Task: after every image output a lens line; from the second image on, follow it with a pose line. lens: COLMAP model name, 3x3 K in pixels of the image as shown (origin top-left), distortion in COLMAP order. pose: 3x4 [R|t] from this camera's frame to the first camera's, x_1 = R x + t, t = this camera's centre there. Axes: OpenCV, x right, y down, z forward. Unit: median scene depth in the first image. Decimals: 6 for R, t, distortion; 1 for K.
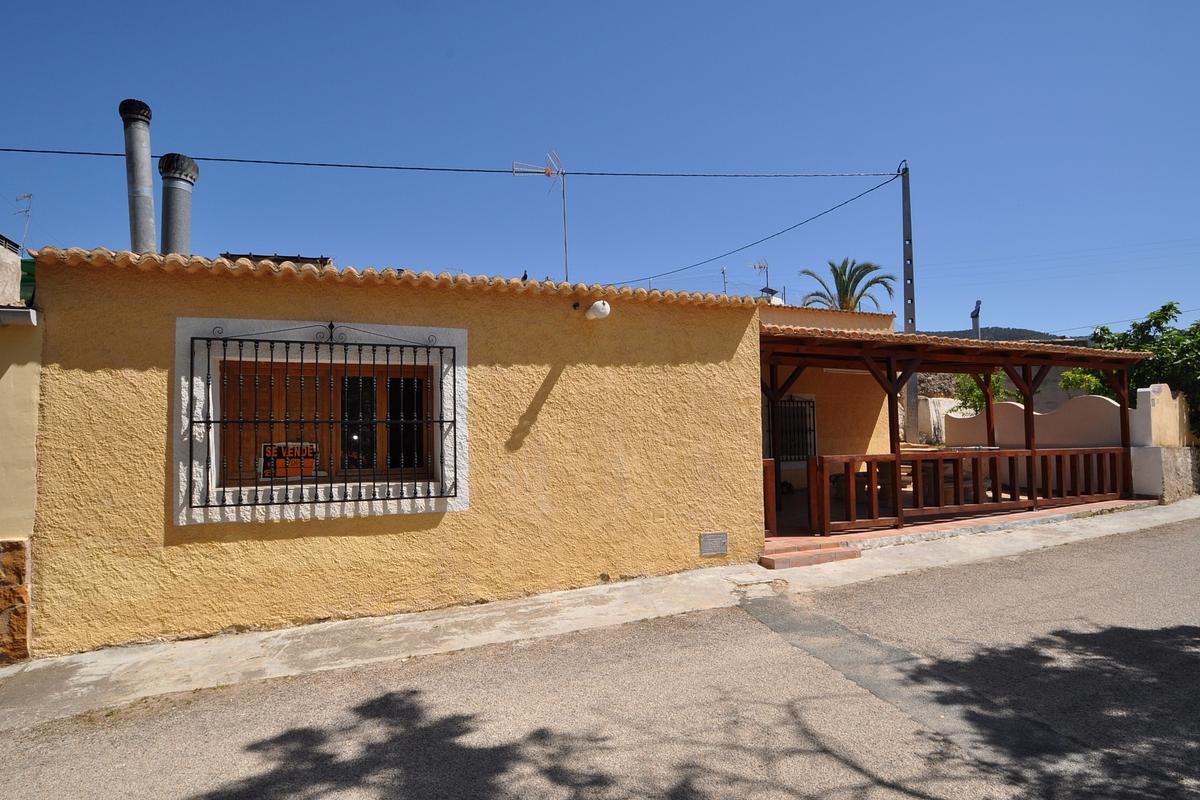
lens RADIAL K [[638.6, 0, 600.1], [0, 638.6, 415.2], [0, 0, 1]] dist [-0.009425, -0.010928]
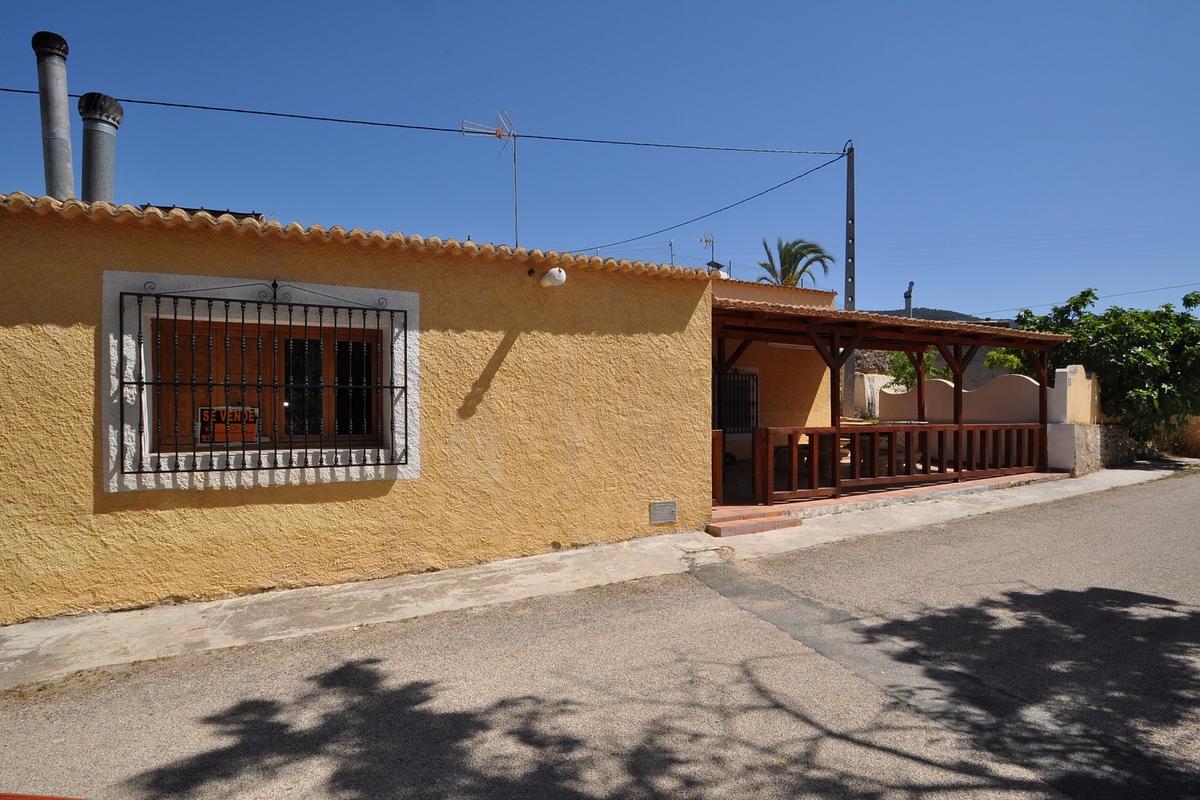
lens RADIAL K [[638.6, 0, 600.1], [0, 638.6, 415.2], [0, 0, 1]] dist [-0.009425, -0.010928]
pose [[0.995787, 0.013972, 0.090630, -0.019543], [-0.018126, 0.998815, 0.045177, 0.002682], [-0.089891, -0.046629, 0.994859, 0.001043]]
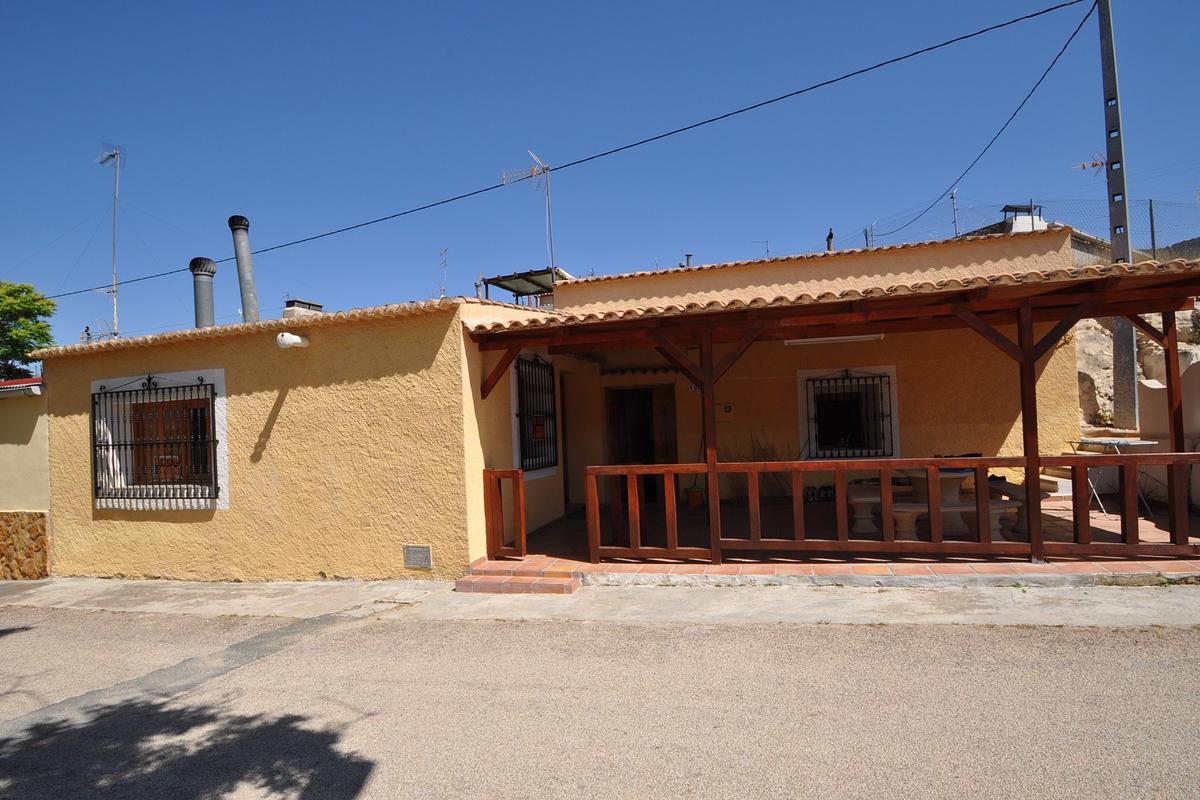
lens RADIAL K [[638.6, 0, 600.1], [0, 638.6, 415.2], [0, 0, 1]] dist [-0.009425, -0.010928]
pose [[0.772628, -0.026490, -0.634306, 1.203636], [0.056312, 0.998050, 0.026911, -0.033075], [0.632357, -0.056512, 0.772613, 0.498111]]
